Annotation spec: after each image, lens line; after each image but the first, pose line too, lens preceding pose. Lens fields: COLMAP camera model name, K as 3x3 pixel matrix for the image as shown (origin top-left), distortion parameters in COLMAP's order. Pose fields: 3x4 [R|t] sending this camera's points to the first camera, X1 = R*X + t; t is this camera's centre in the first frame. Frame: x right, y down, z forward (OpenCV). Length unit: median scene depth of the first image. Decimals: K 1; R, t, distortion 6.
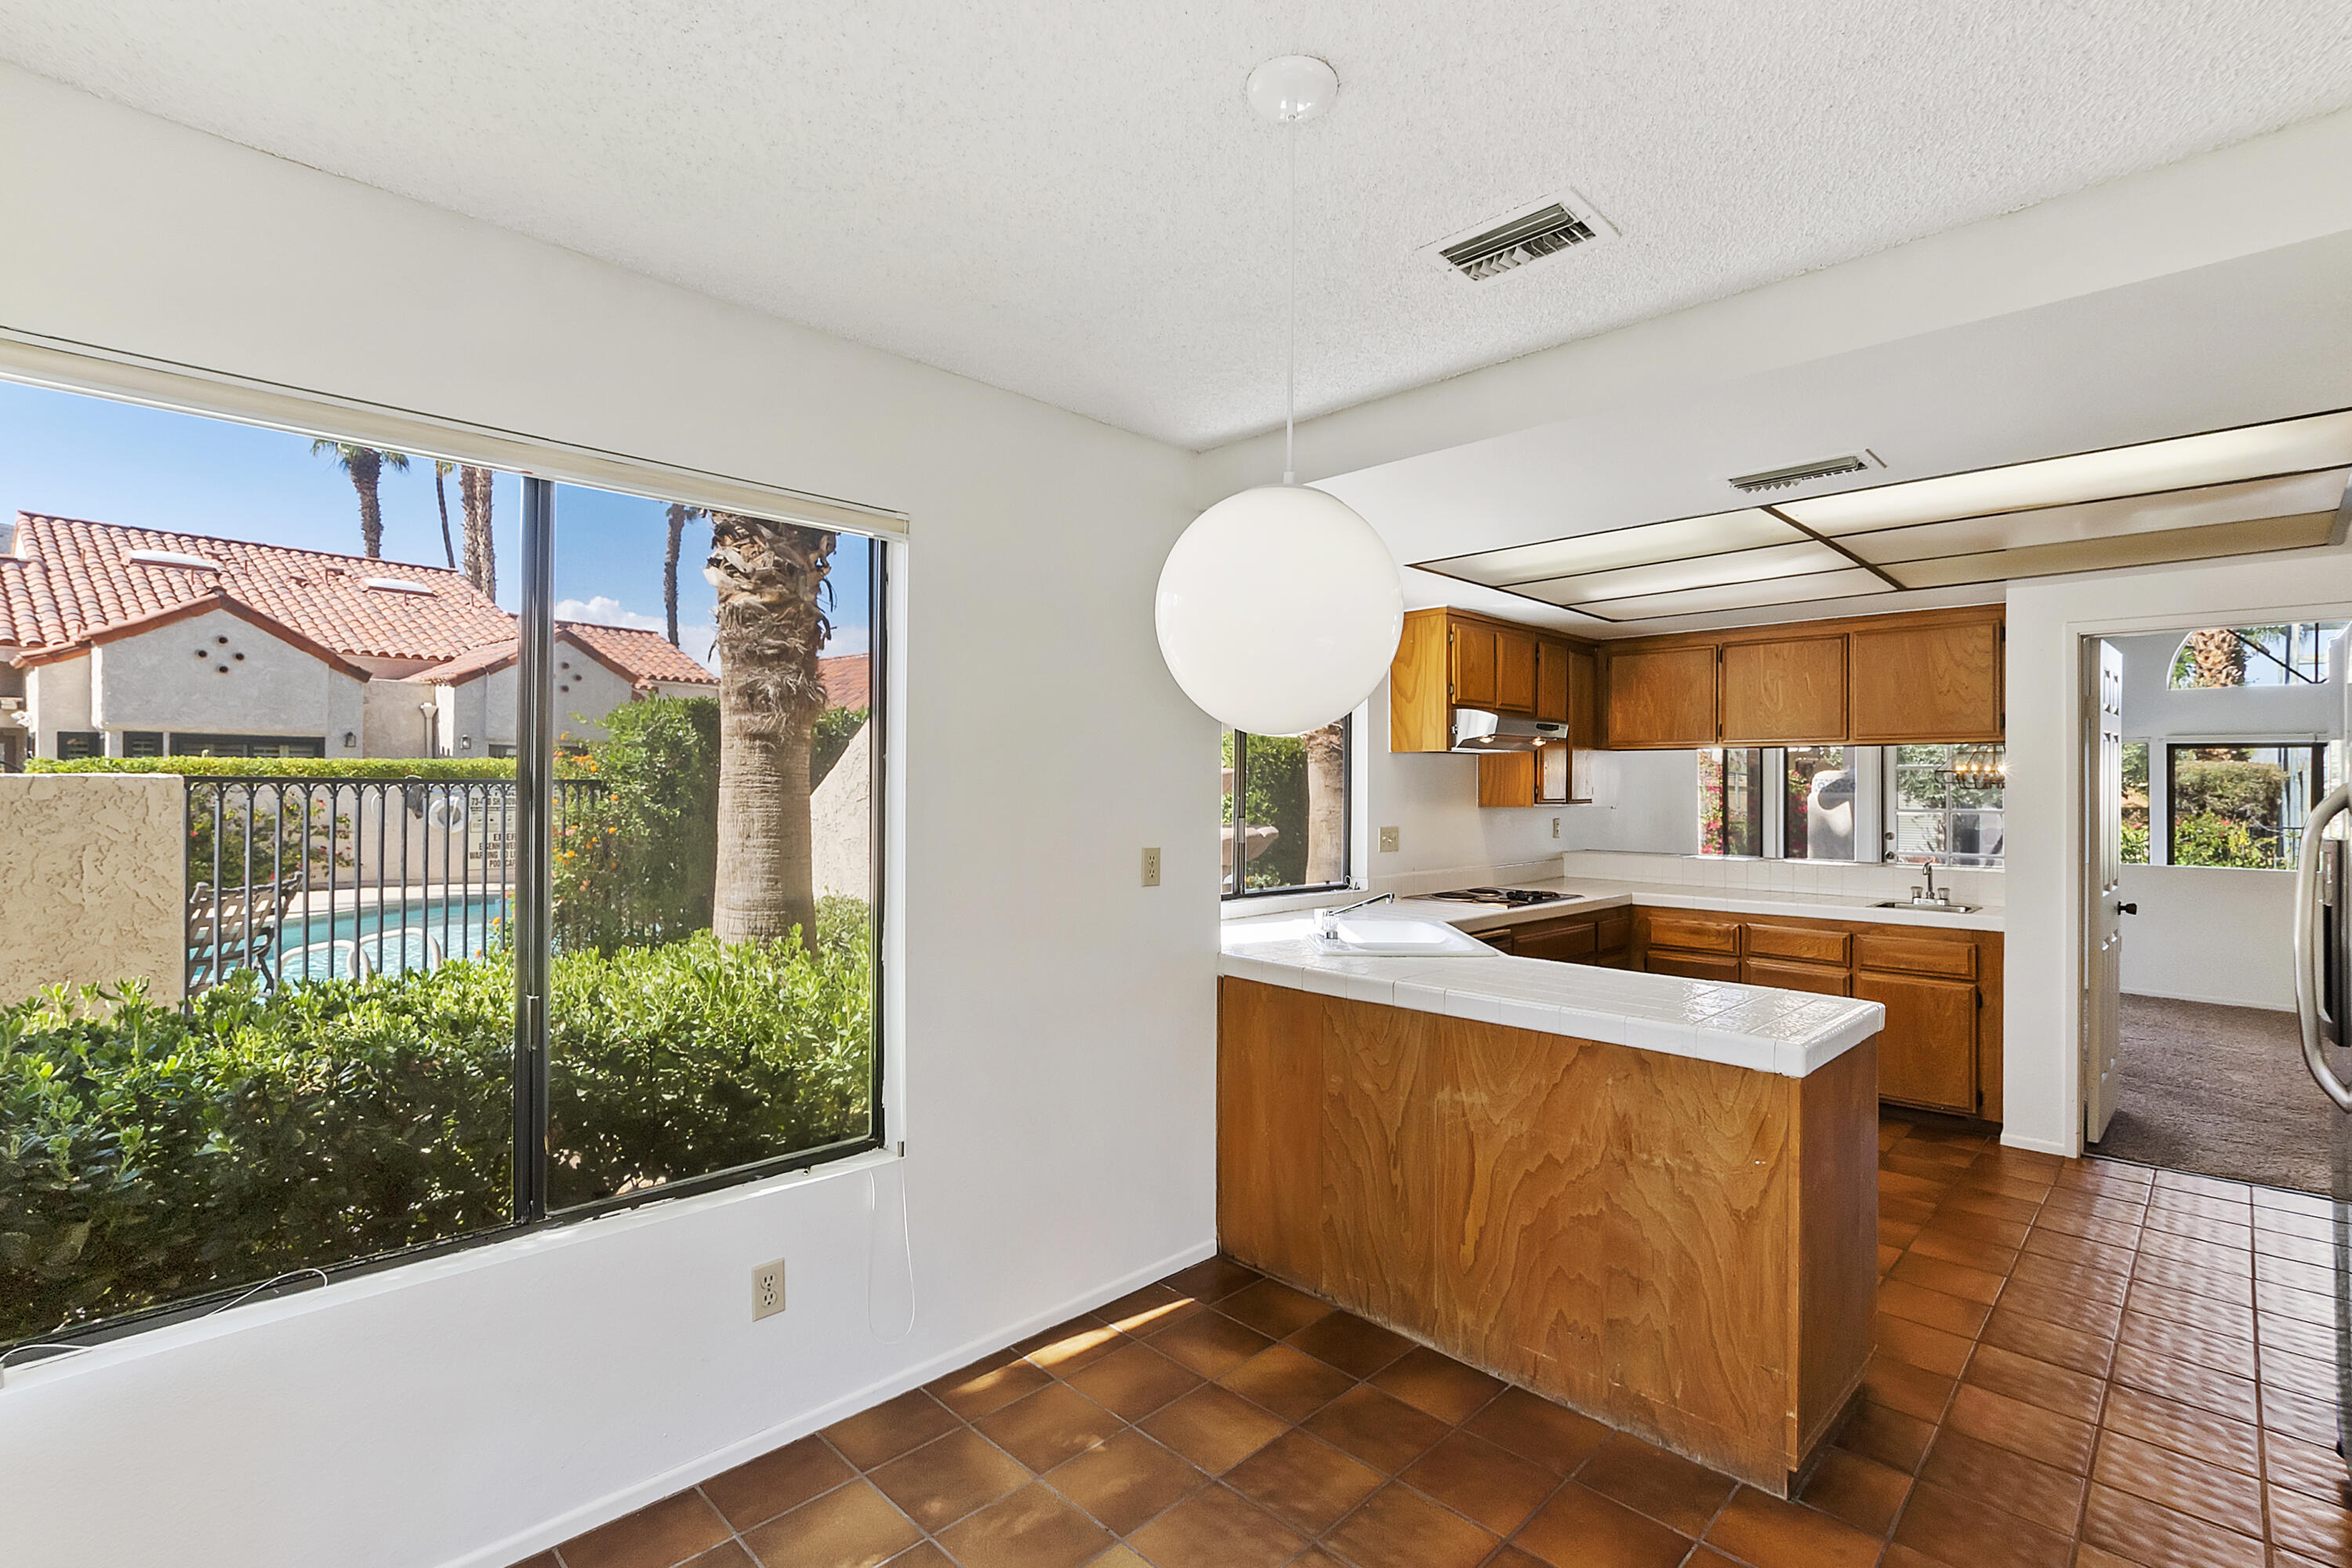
lens RADIAL K [[1082.7, 0, 1177.5], [0, 1082.7, 782.3], [0, 0, 1]] dist [-0.010000, 0.004423]
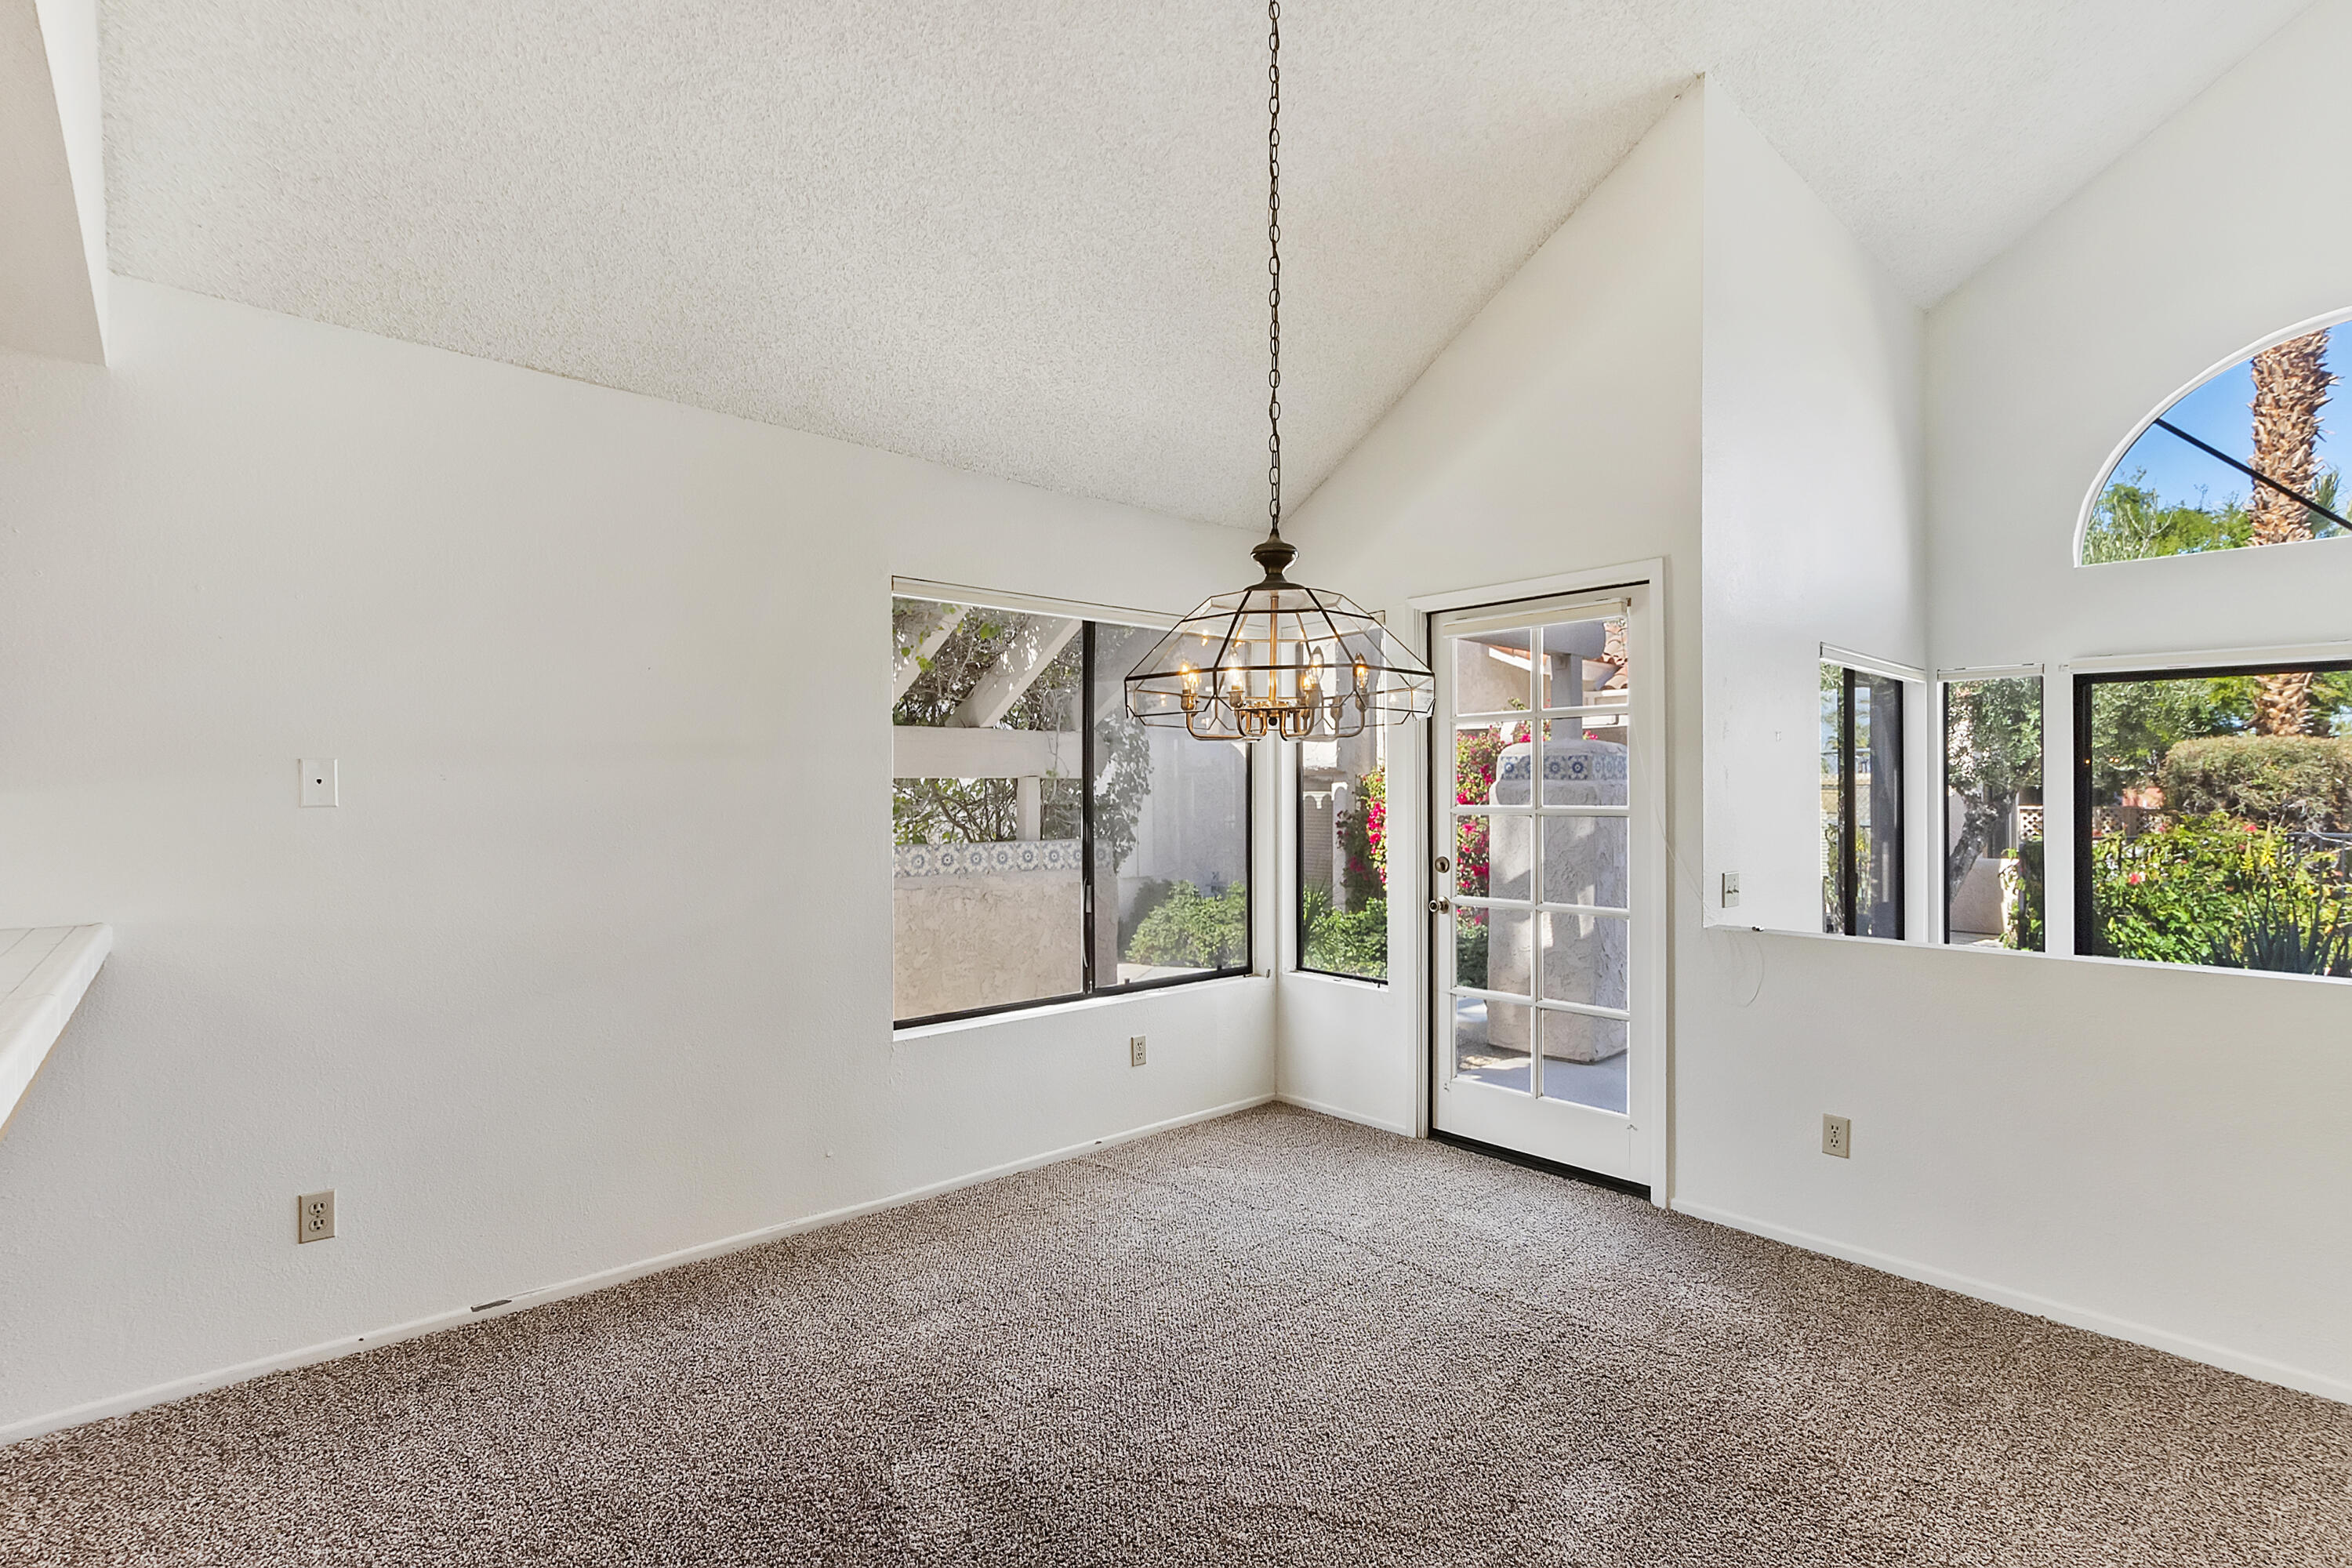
lens RADIAL K [[1082.7, 0, 1181.6], [0, 1082.7, 785.5], [0, 0, 1]] dist [-0.010000, 0.004423]
pose [[0.998978, -0.005936, -0.044808, 1.007619], [0.005976, 0.999982, 0.000758, 0.023674], [0.044803, -0.001025, 0.998995, 0.922890]]
